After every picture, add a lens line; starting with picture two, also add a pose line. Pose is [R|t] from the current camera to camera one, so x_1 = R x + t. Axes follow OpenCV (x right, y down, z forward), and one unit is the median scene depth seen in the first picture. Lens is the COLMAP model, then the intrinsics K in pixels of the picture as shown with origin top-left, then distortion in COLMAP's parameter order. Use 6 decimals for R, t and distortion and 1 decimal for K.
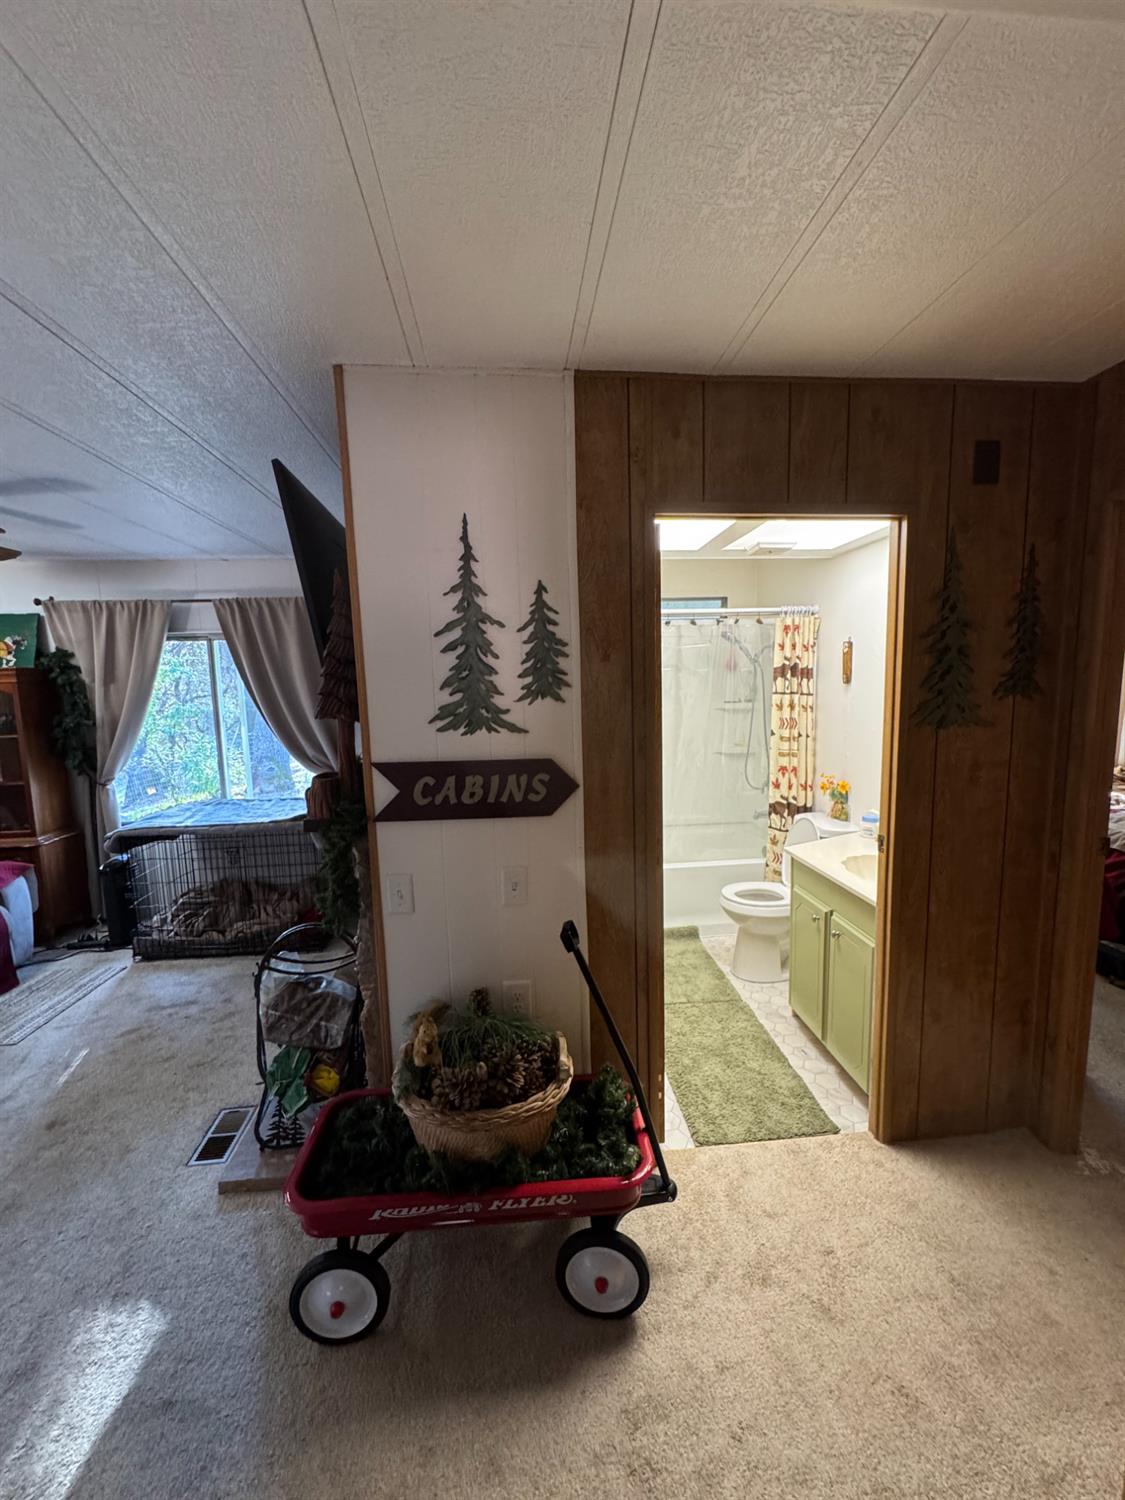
lens RADIAL K [[605.4, 0, 567.6], [0, 605.4, 748.7], [0, 0, 1]] dist [-0.011856, -0.000066]
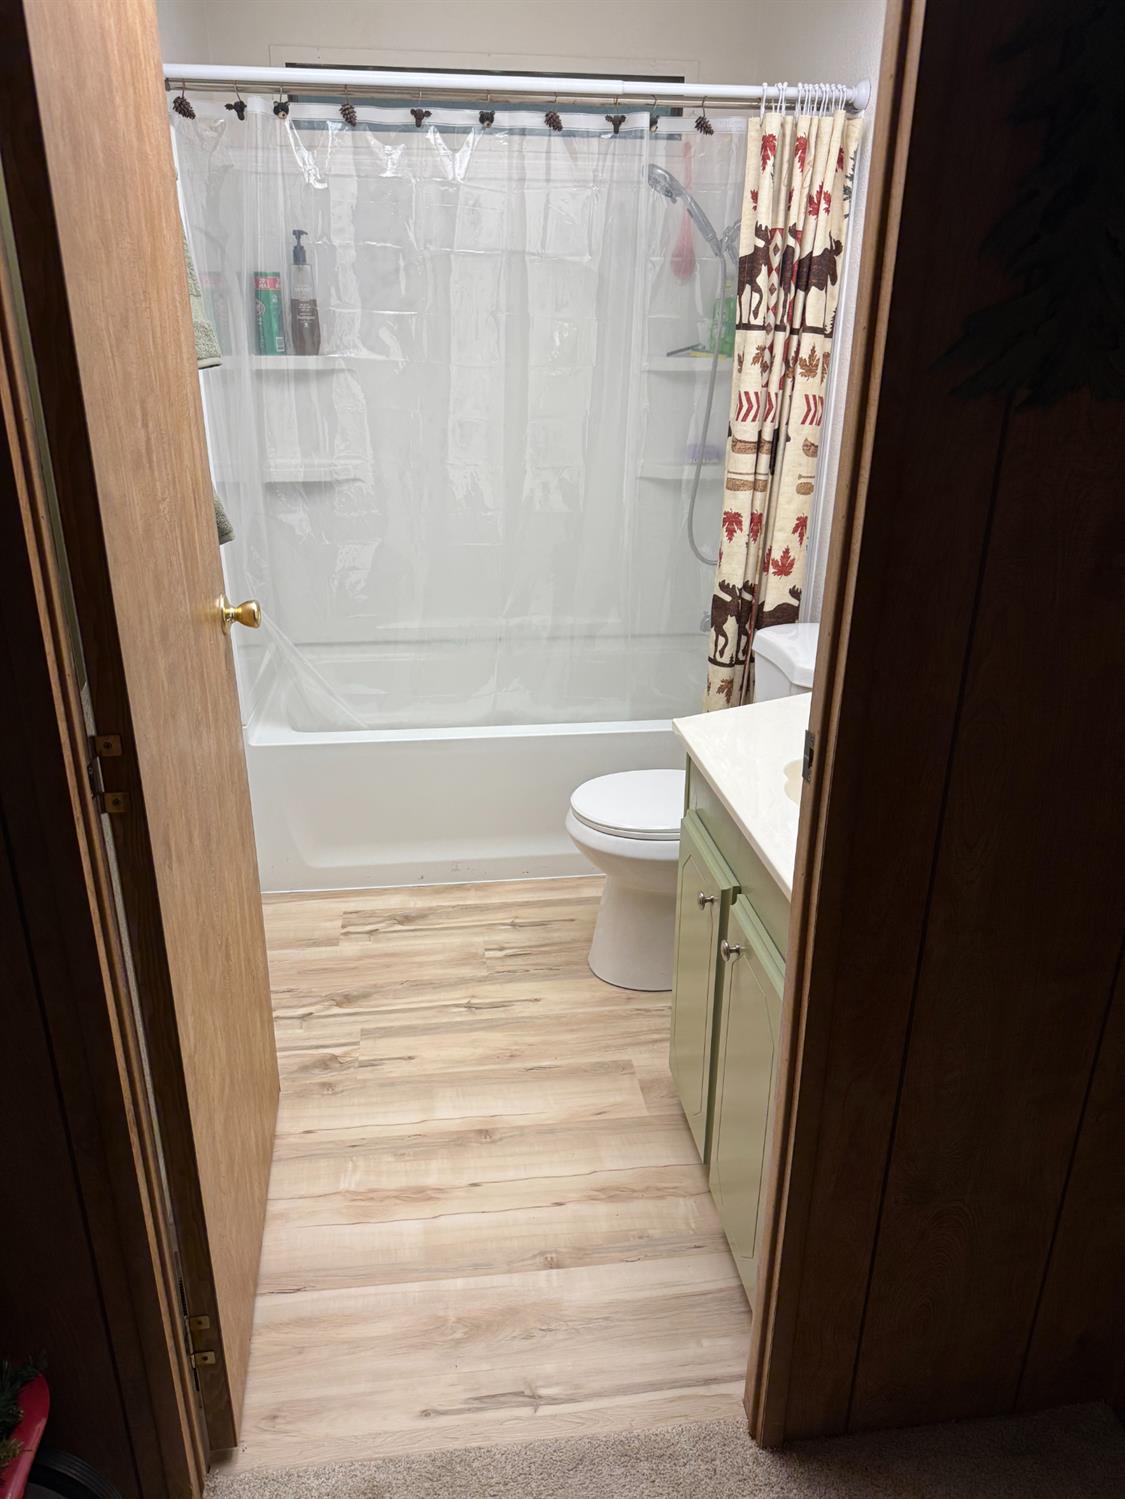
lens RADIAL K [[1041.7, 0, 560.9], [0, 1041.7, 750.9], [0, 0, 1]] dist [0.048598, -0.074417]
pose [[0.999050, 0.024177, 0.036258, 0.216688], [-0.032790, 0.965054, 0.259992, 0.002760], [-0.028705, -0.260934, 0.964930, 0.263540]]
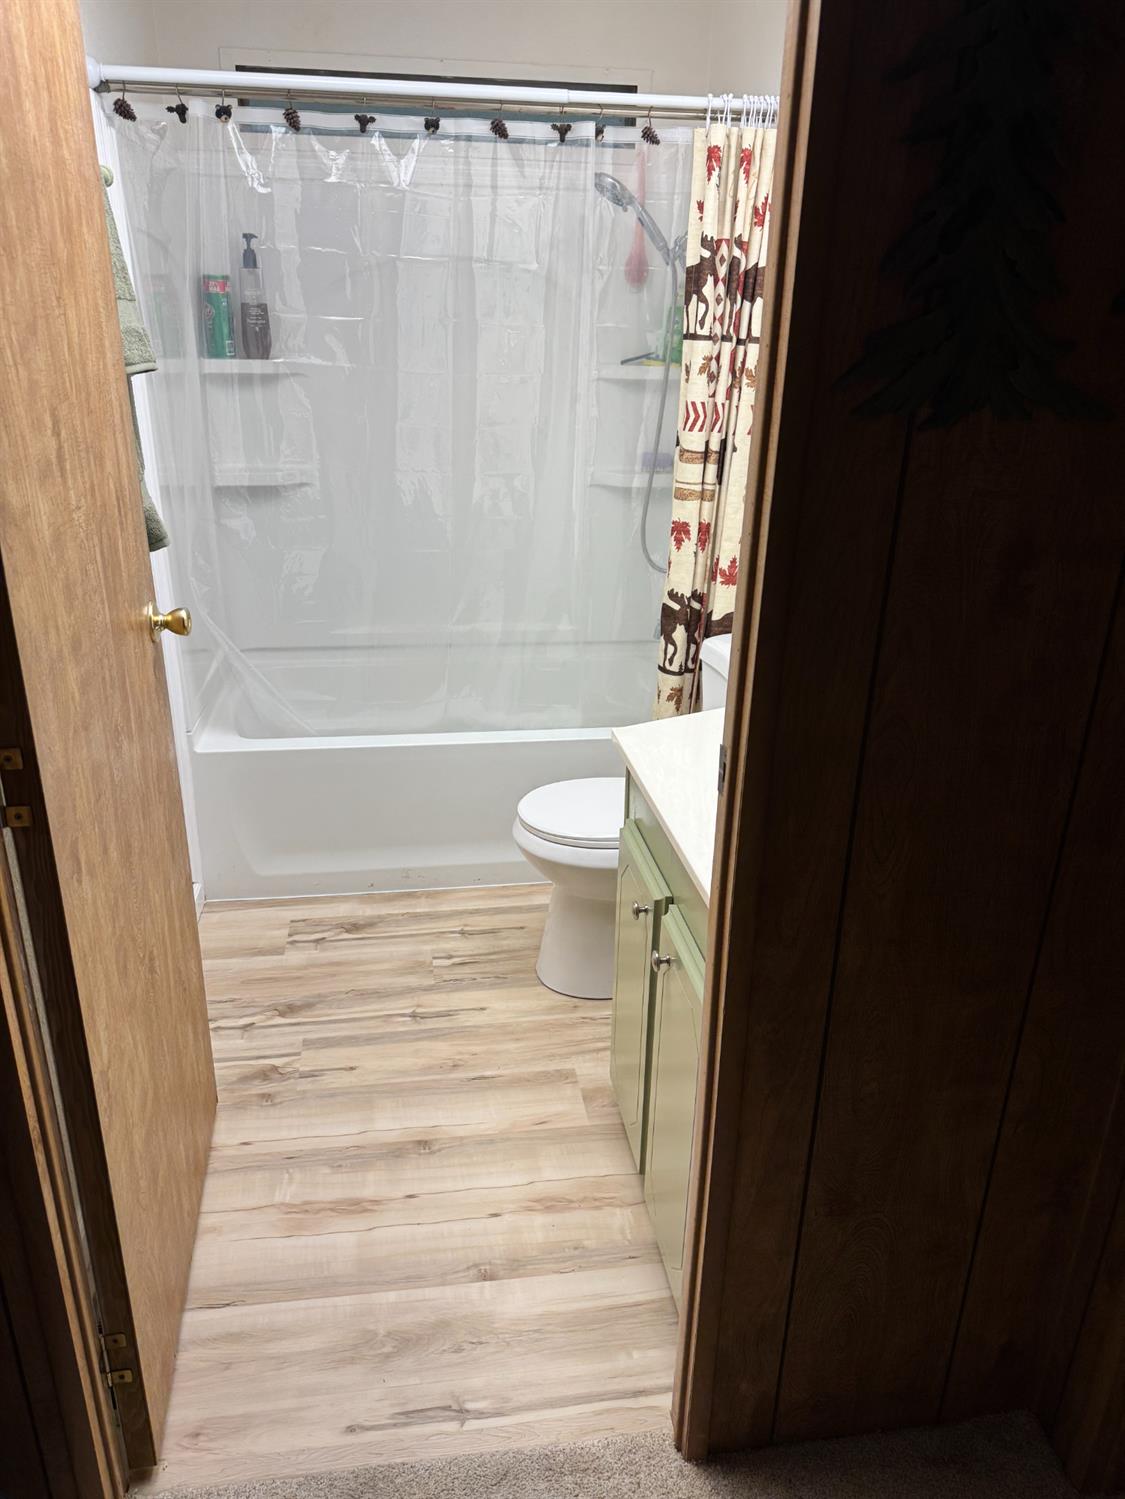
lens RADIAL K [[1041.3, 0, 558.4], [0, 1041.3, 752.5], [0, 0, 1]] dist [0.047798, -0.069085]
pose [[0.997863, 0.026872, 0.059559, 0.234693], [-0.041353, 0.965468, 0.257220, -0.000607], [-0.050590, -0.259133, 0.964516, 0.264640]]
